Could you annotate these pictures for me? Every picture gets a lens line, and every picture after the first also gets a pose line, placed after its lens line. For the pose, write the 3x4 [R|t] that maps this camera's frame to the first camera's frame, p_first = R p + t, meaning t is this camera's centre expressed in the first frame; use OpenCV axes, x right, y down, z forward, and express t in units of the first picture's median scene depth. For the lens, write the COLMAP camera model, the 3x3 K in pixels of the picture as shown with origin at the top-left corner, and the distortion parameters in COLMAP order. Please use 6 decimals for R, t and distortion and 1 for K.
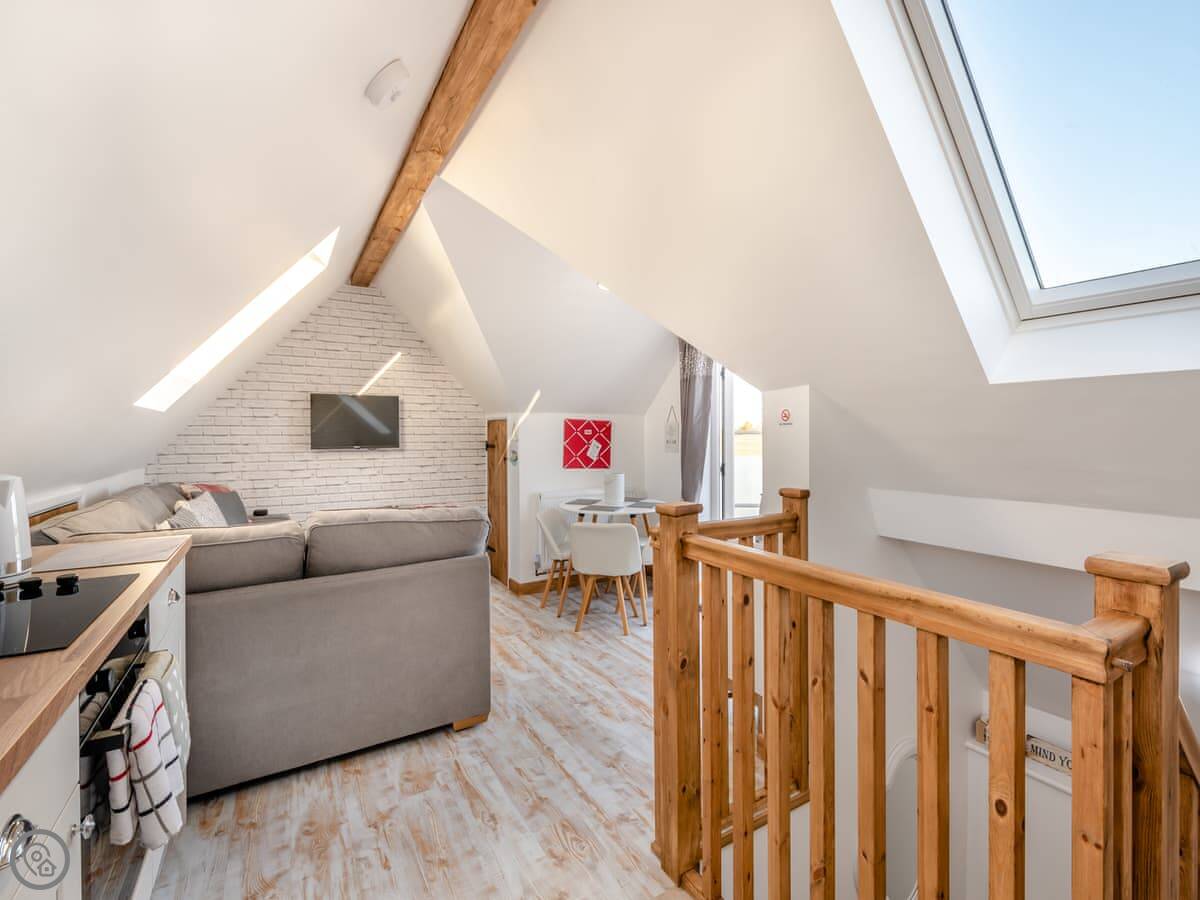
lens RADIAL K [[551.3, 0, 598.9], [0, 551.3, 435.0], [0, 0, 1]] dist [0.003786, 0.000675]
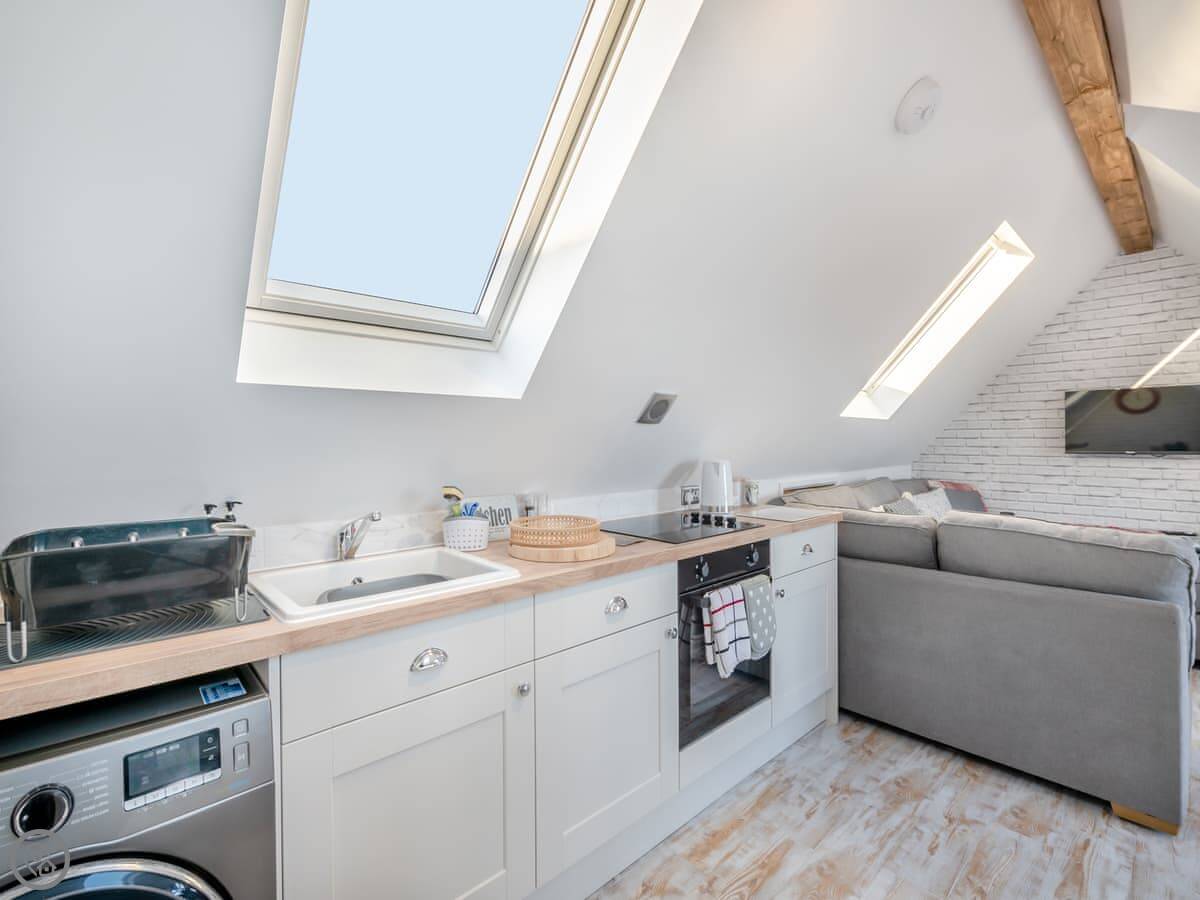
lens RADIAL K [[551.3, 0, 598.9], [0, 551.3, 435.0], [0, 0, 1]] dist [0.003786, 0.000675]
pose [[0.200153, -0.005824, -0.979747, 0.212339], [0.000205, 0.999983, -0.005903, 0.000891], [0.979765, 0.000980, 0.200150, 0.071994]]
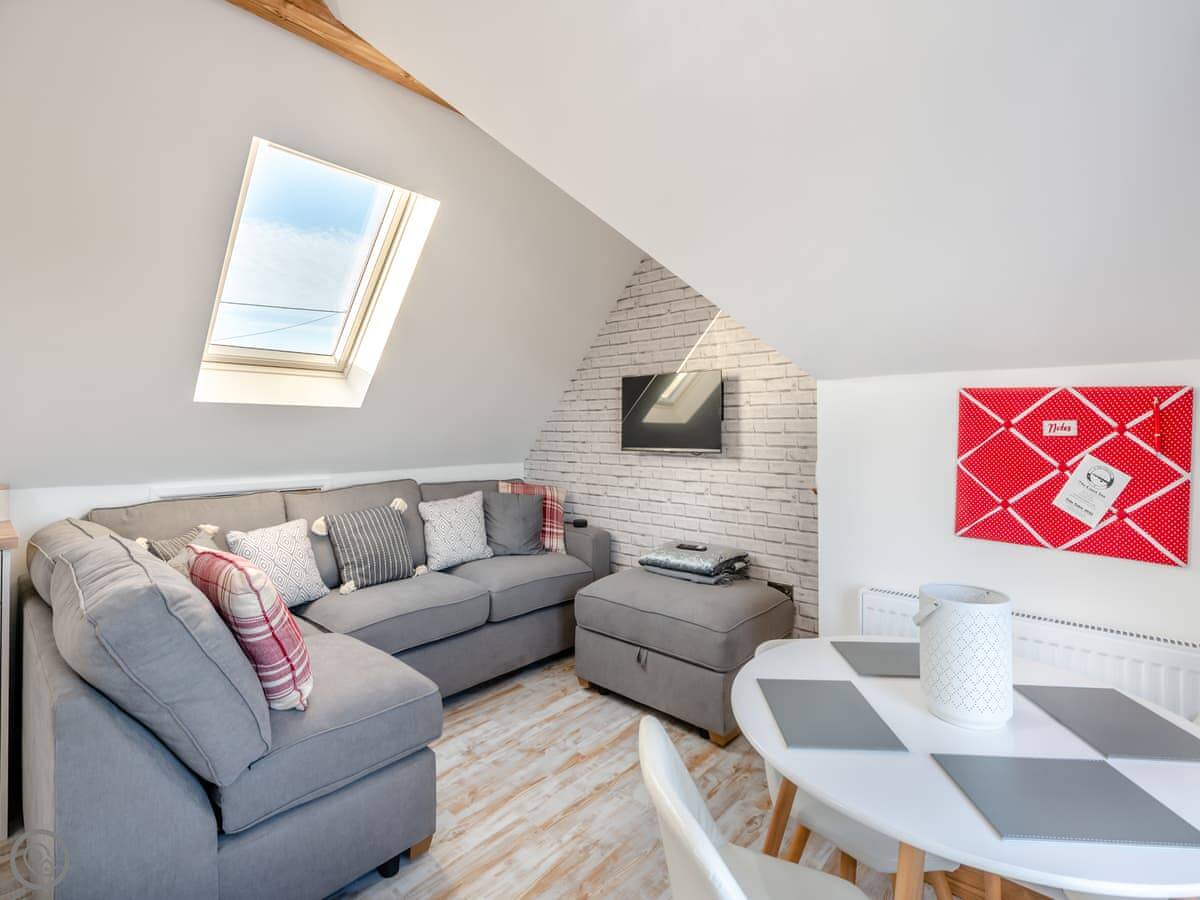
lens RADIAL K [[558.8, 0, 573.9], [0, 558.8, 426.1], [0, 0, 1]] dist [-0.028306, 0.000117]
pose [[0.297098, -0.003229, -0.954841, 0.195441], [-0.004898, 0.999976, -0.004906, -0.003979], [0.954834, 0.006134, 0.297075, 0.706808]]
